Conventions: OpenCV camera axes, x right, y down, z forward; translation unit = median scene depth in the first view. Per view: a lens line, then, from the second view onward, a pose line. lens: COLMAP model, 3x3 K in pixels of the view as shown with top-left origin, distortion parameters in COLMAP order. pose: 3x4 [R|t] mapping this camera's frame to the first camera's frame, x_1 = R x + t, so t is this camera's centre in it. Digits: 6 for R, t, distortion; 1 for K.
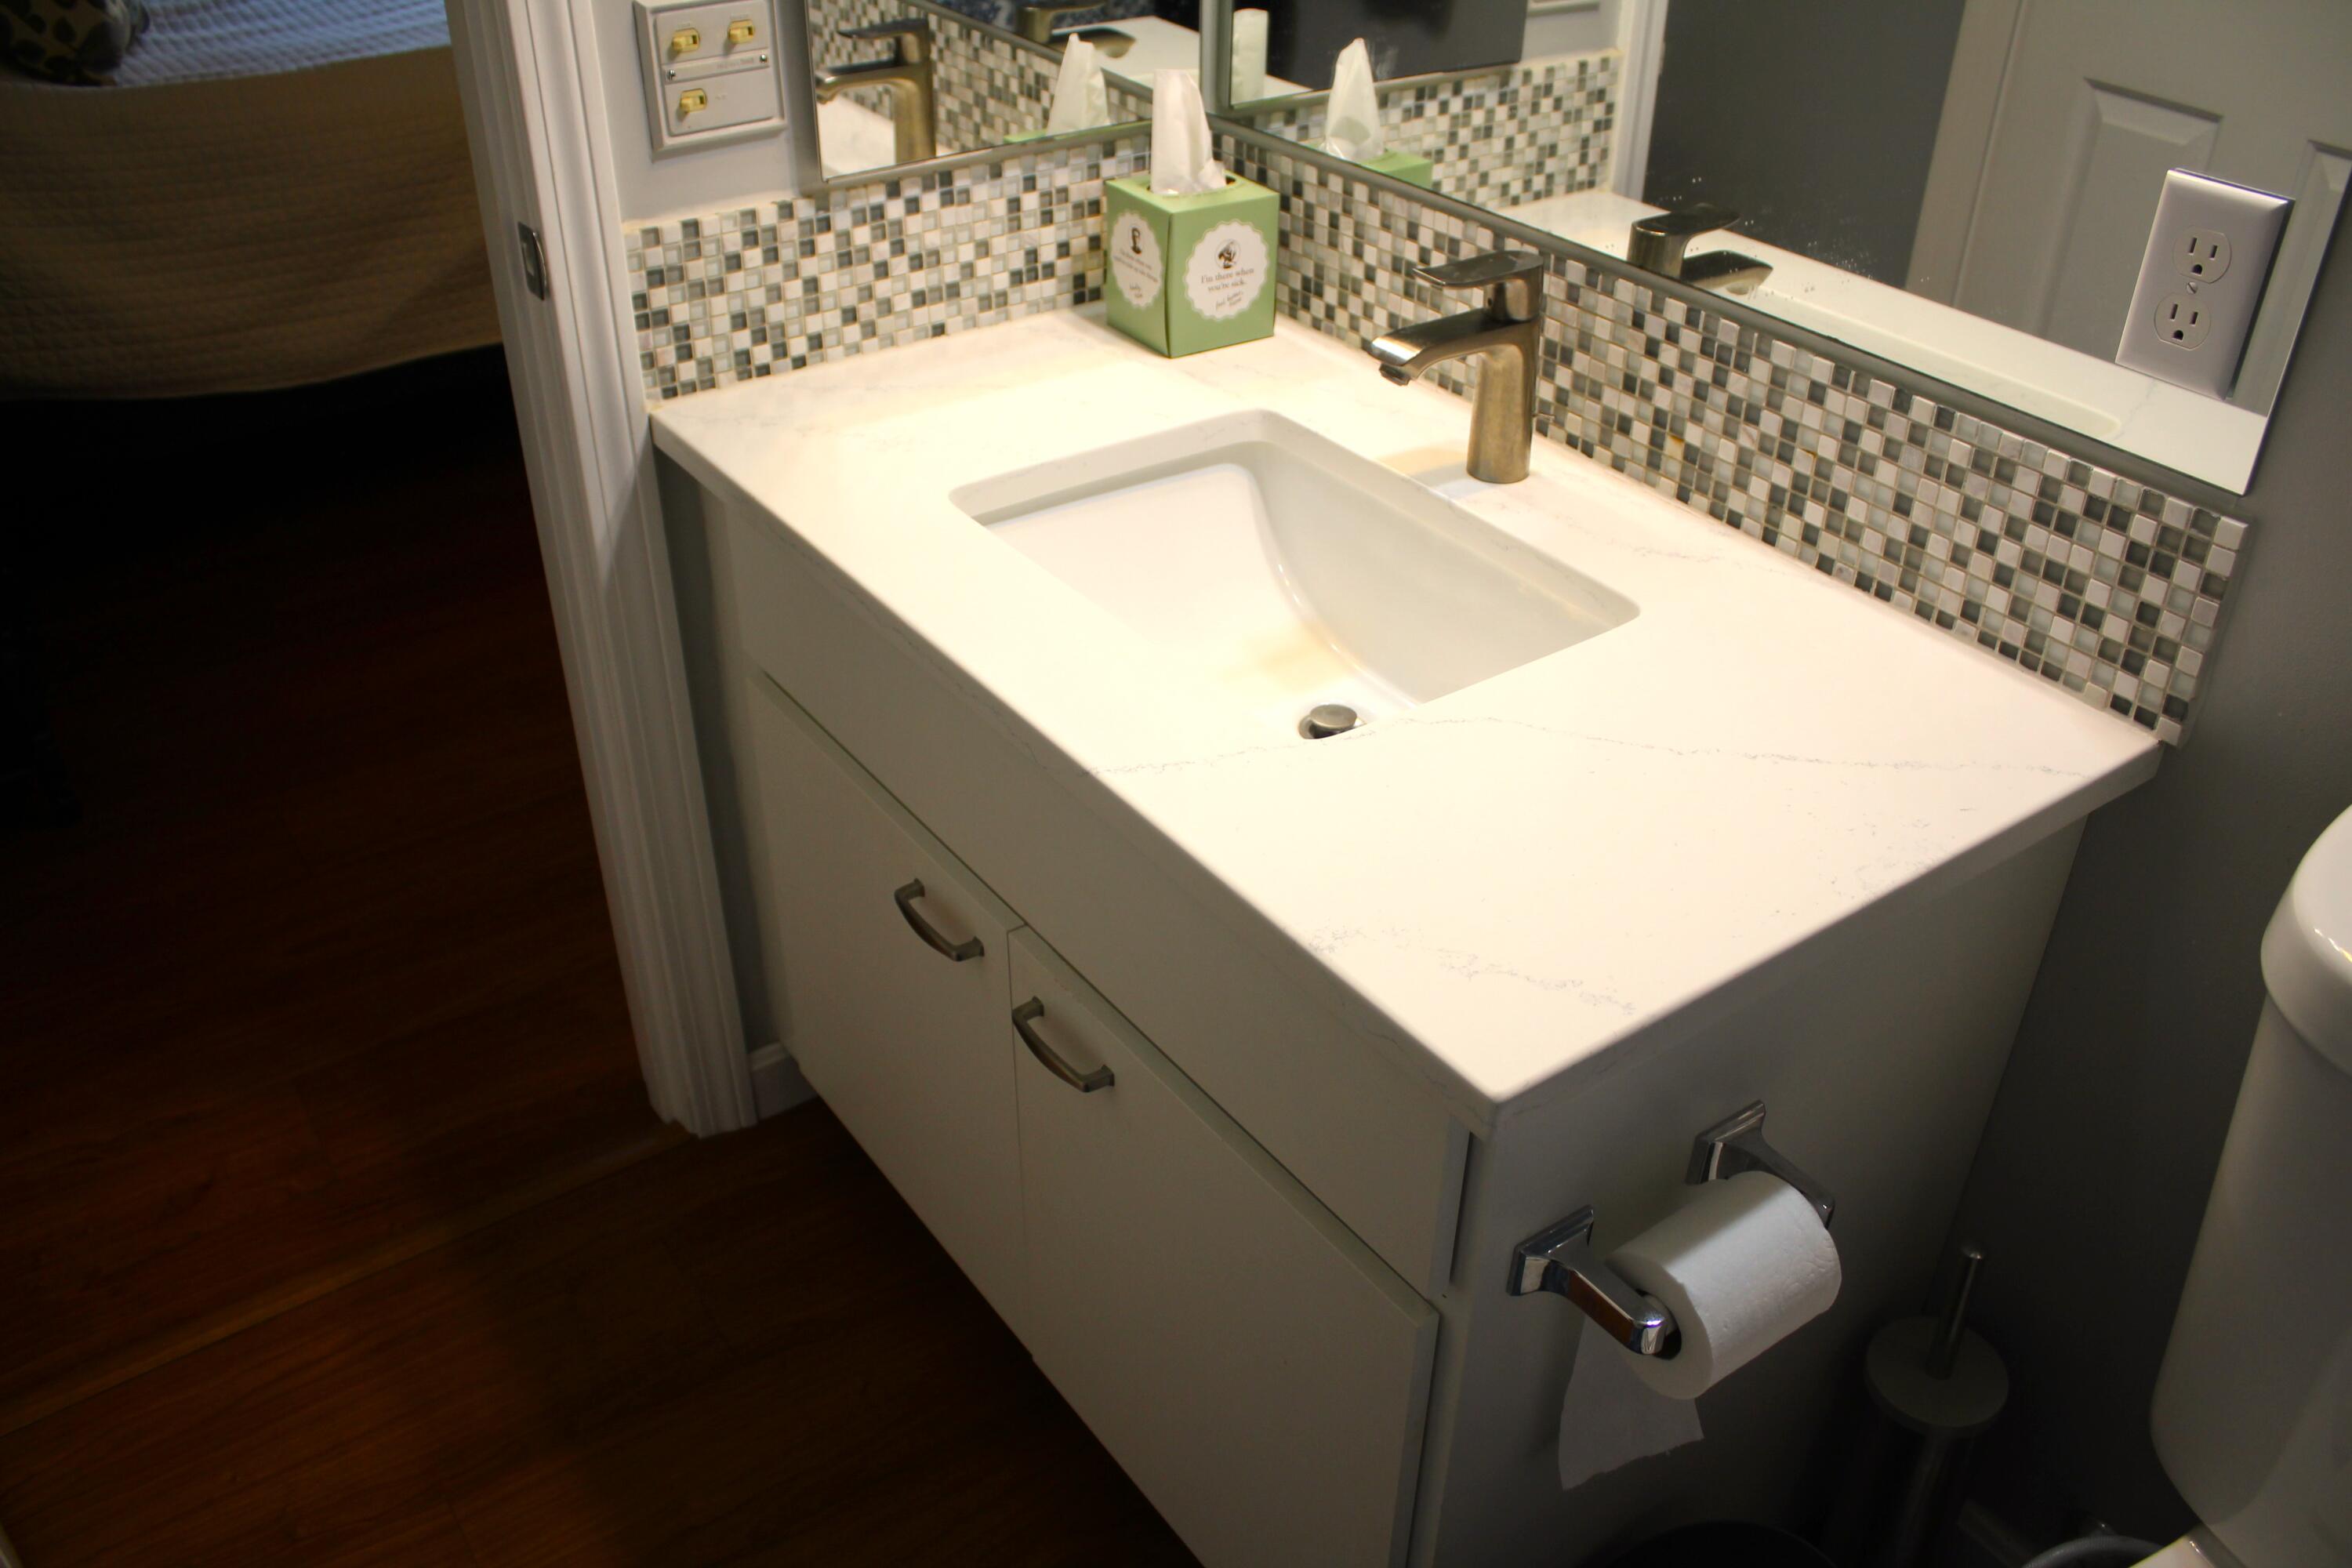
lens RADIAL K [[1941.4, 0, 1168.8], [0, 1941.4, 784.4], [0, 0, 1]] dist [-0.138084, 0.077153]
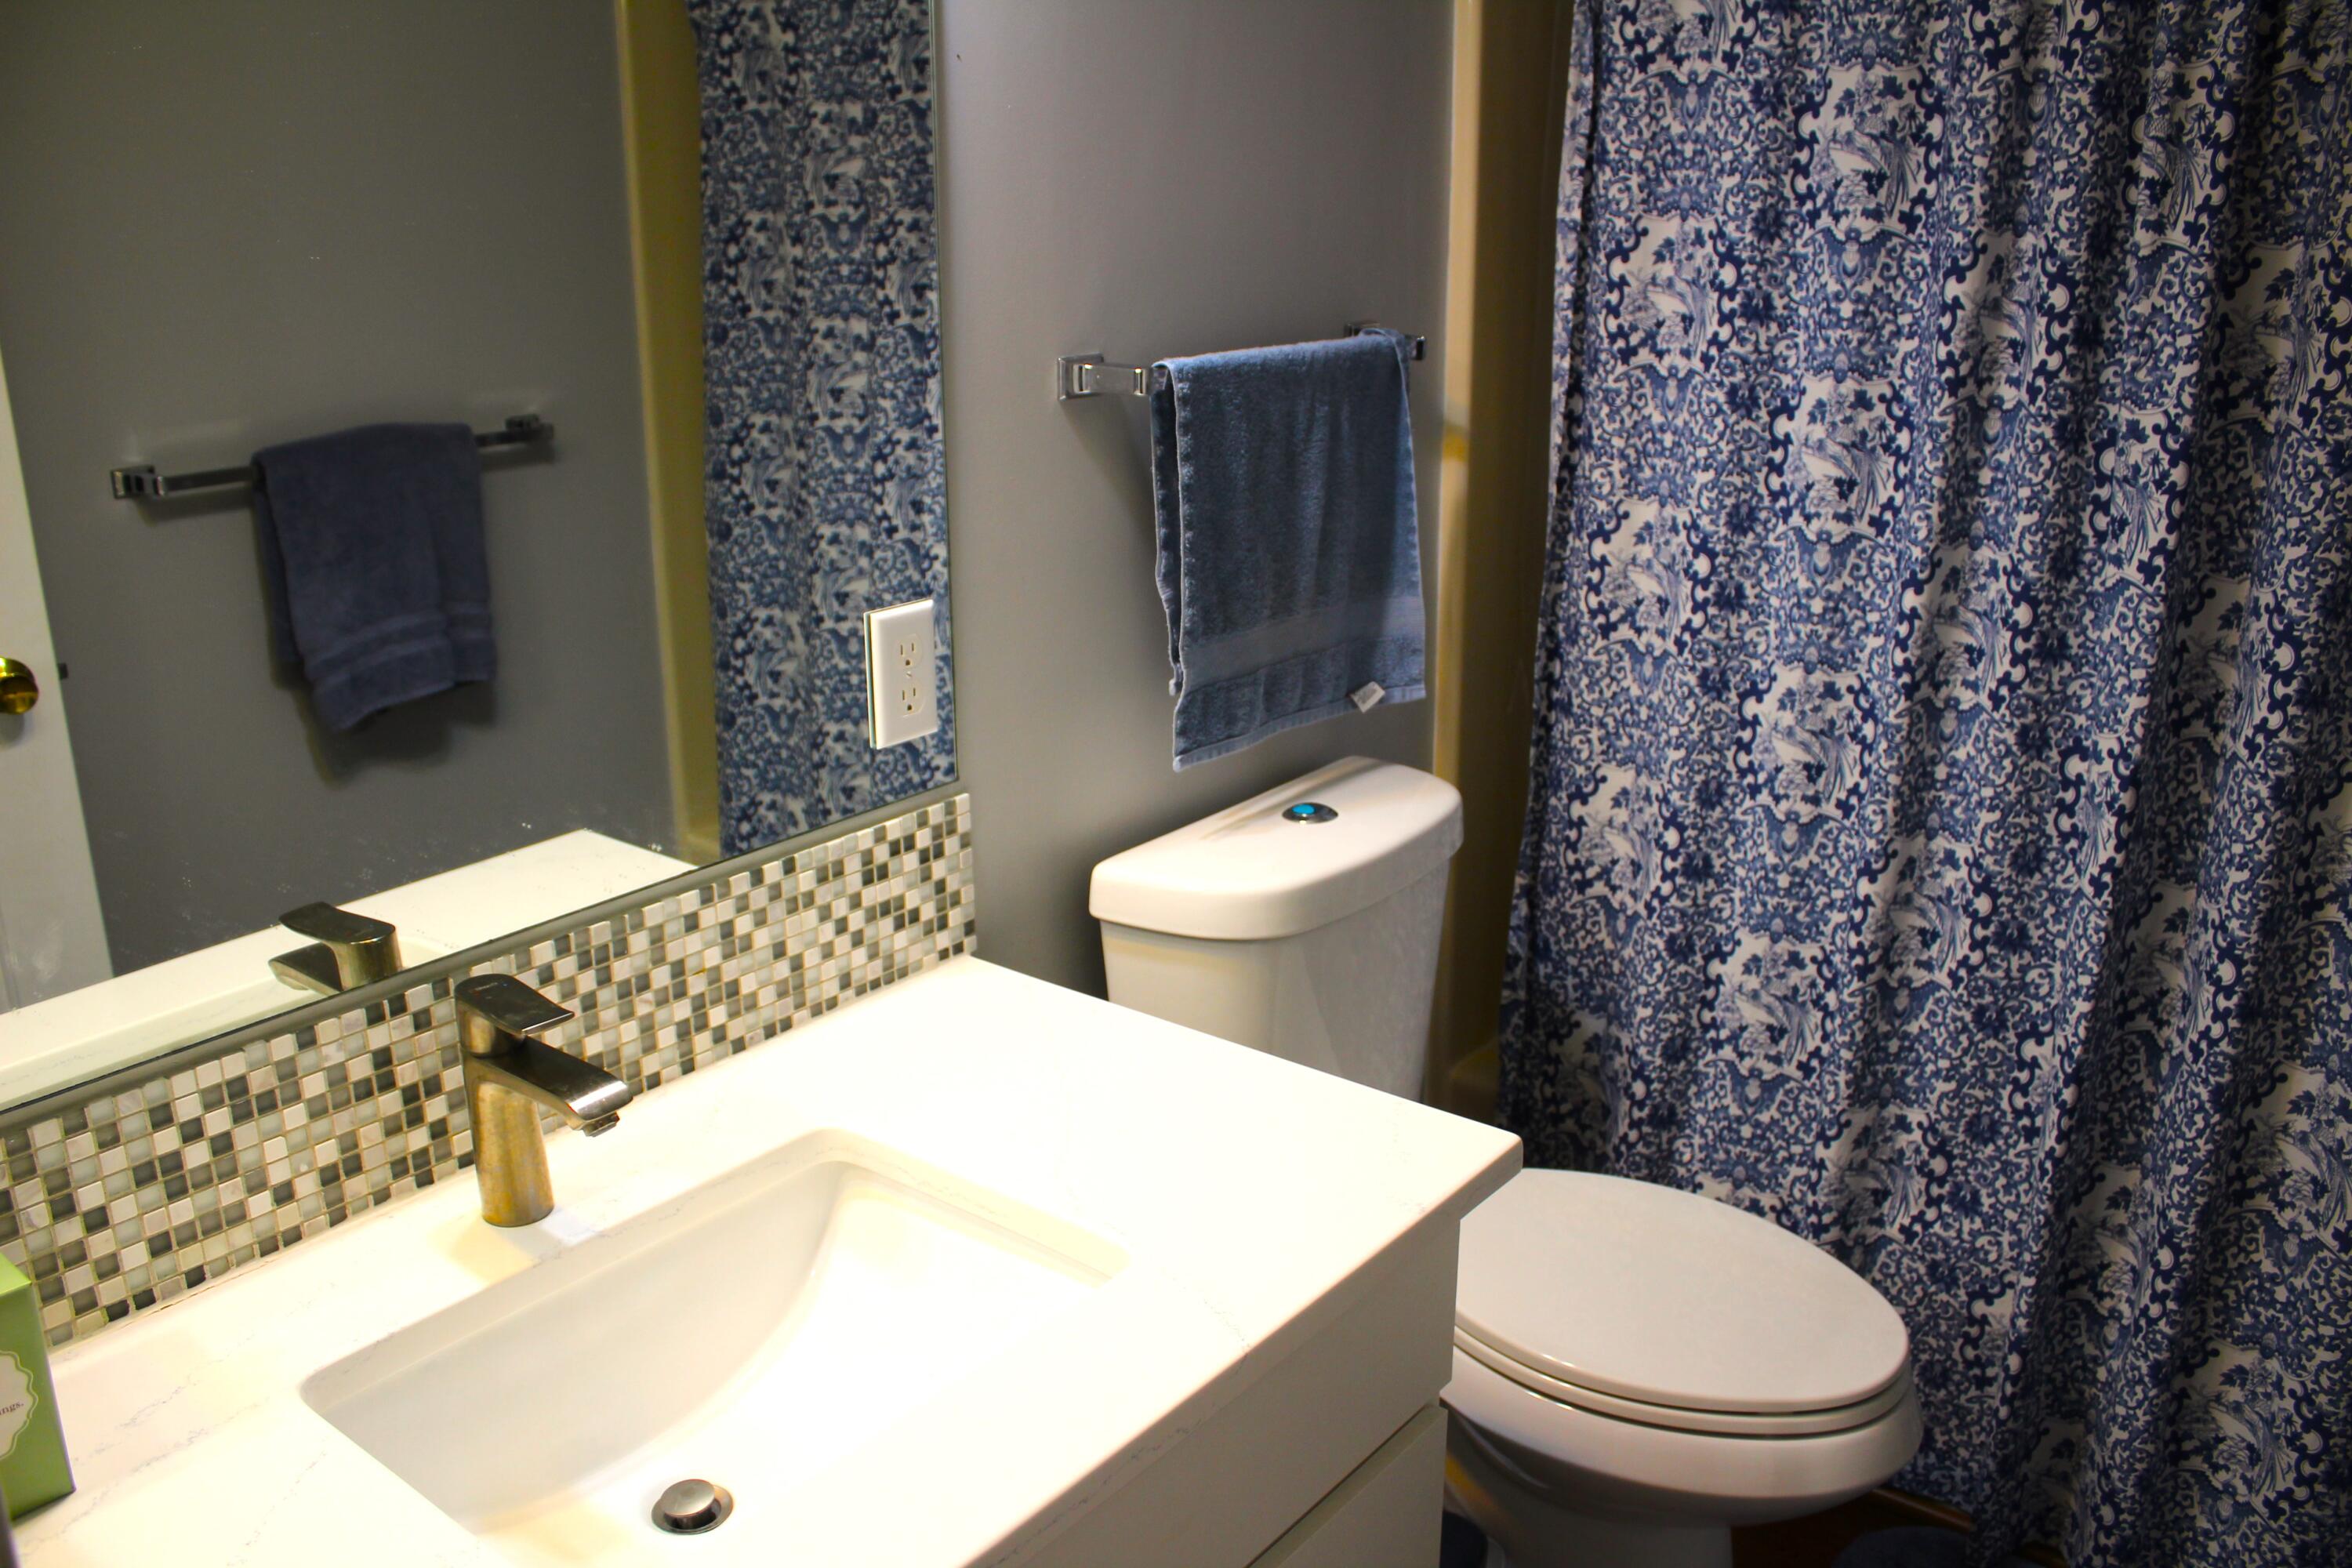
lens RADIAL K [[1941.4, 0, 1176.8], [0, 1941.4, 789.2], [0, 0, 1]] dist [-0.138084, 0.077153]
pose [[-0.293378, -0.287000, 0.911899, -0.761256], [0.533354, 0.742487, 0.405273, -0.571564], [-0.793387, 0.605263, -0.064757, 0.793462]]
